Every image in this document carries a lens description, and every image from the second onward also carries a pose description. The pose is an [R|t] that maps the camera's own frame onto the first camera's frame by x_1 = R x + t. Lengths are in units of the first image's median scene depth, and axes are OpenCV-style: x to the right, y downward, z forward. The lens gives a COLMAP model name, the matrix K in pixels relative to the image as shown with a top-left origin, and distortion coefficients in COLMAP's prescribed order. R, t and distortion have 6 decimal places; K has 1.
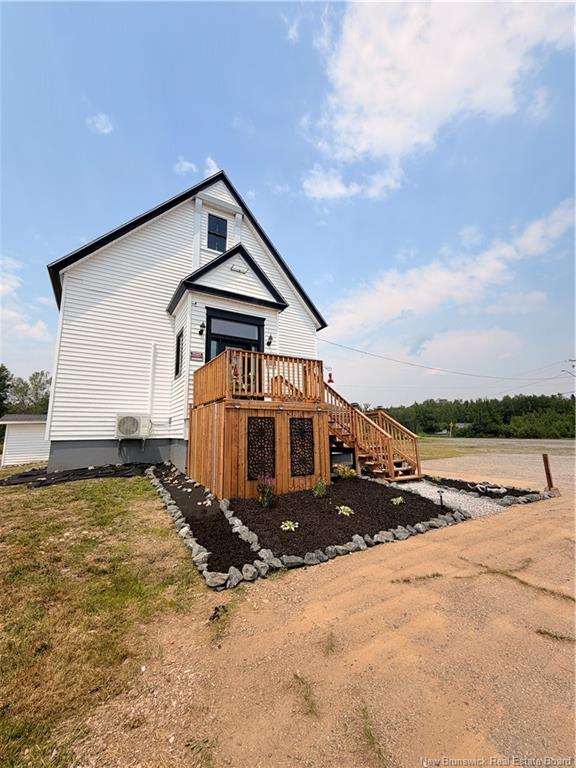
lens RADIAL K [[303.6, 0, 286.9], [0, 303.6, 379.7], [0, 0, 1]] dist [-0.002098, 0.000434]
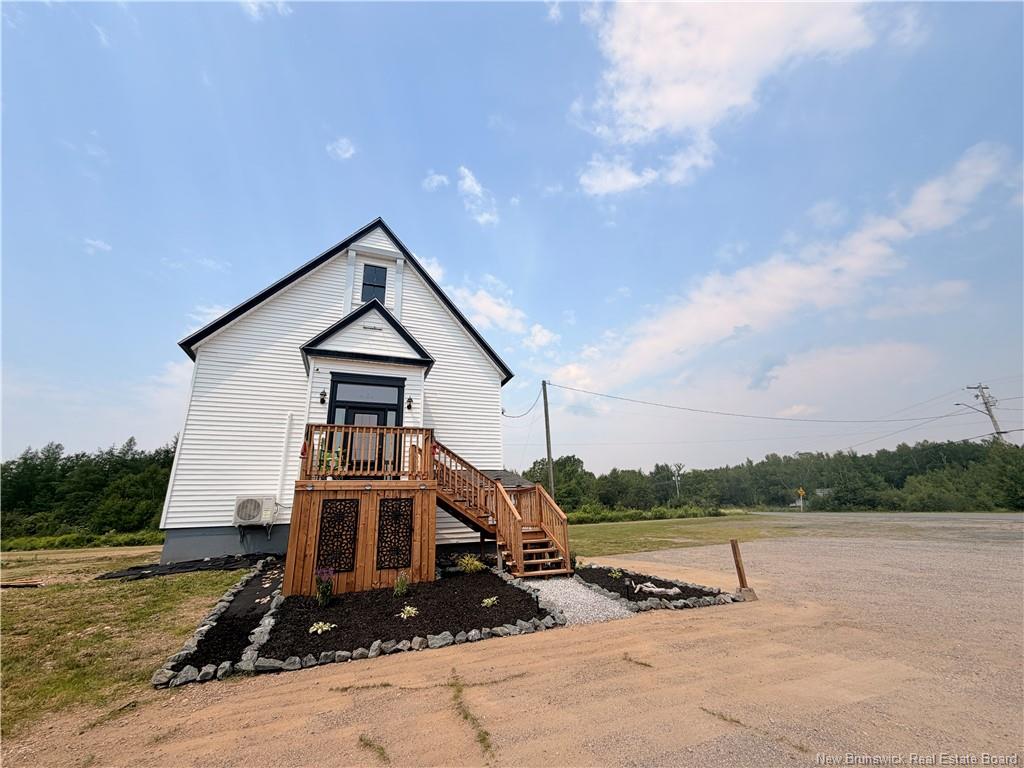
lens RADIAL K [[406.0, 0, 508.2], [0, 406.0, 385.3], [0, 0, 1]] dist [0.007152, -0.000525]
pose [[0.985853, -0.063934, -0.154942, 0.446502], [0.045089, 0.991477, -0.122227, -0.030491], [0.161436, 0.113511, 0.980333, -0.094600]]
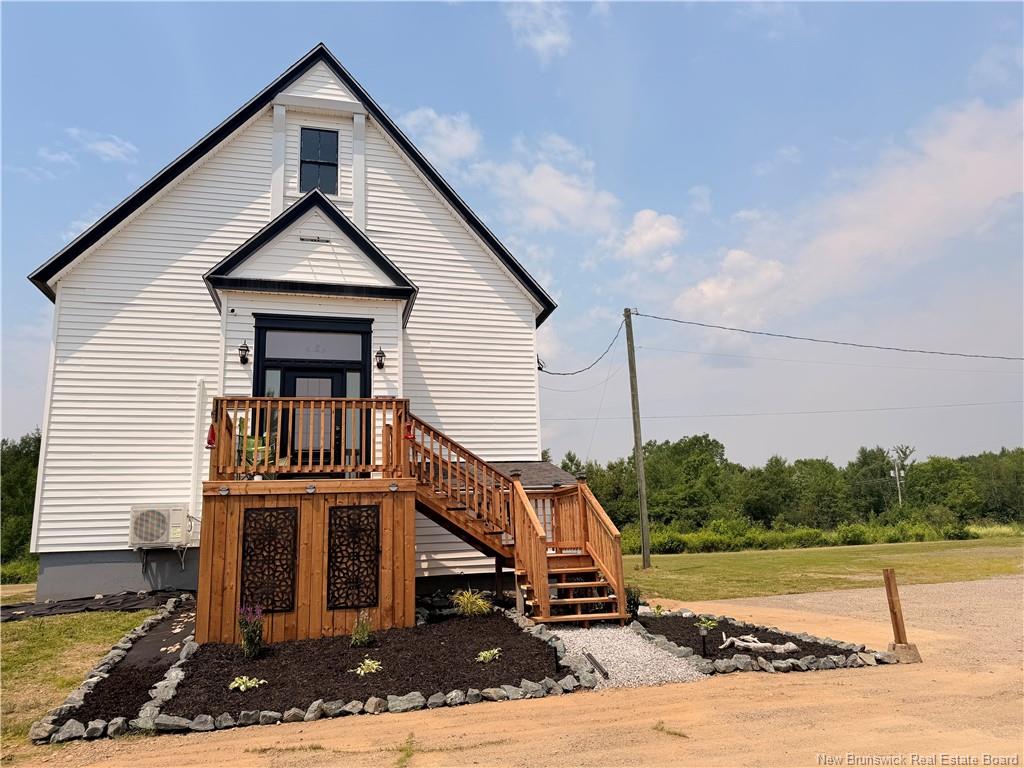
lens RADIAL K [[710.4, 0, 511.5], [0, 710.4, 388.9], [0, 0, 1]] dist [0.086603, -0.114966]
pose [[0.959752, -0.072212, -0.271407, 0.568420], [0.067639, 0.997366, -0.026181, -0.031183], [0.272583, 0.006769, 0.962109, -0.170372]]
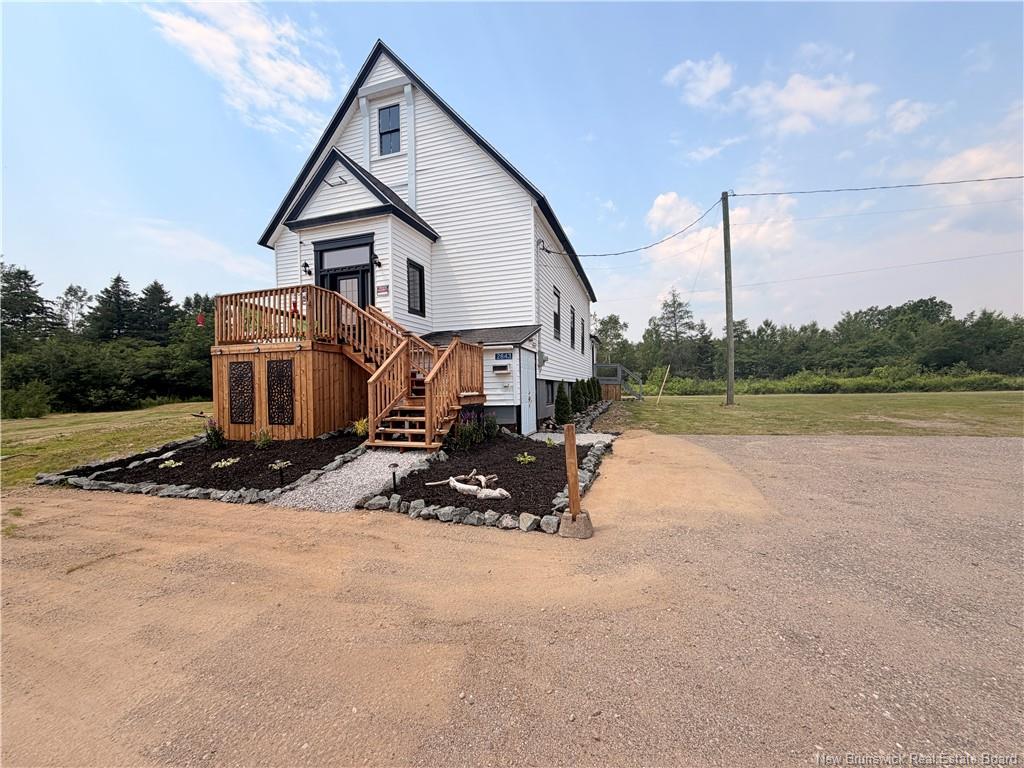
lens RADIAL K [[404.8, 0, 509.3], [0, 404.8, 385.1], [0, 0, 1]] dist [-0.002098, 0.000434]
pose [[0.657616, 0.006863, -0.753322, 1.073710], [0.142864, 0.980677, 0.133648, 0.107490], [0.739683, -0.195511, 0.643928, 0.581733]]
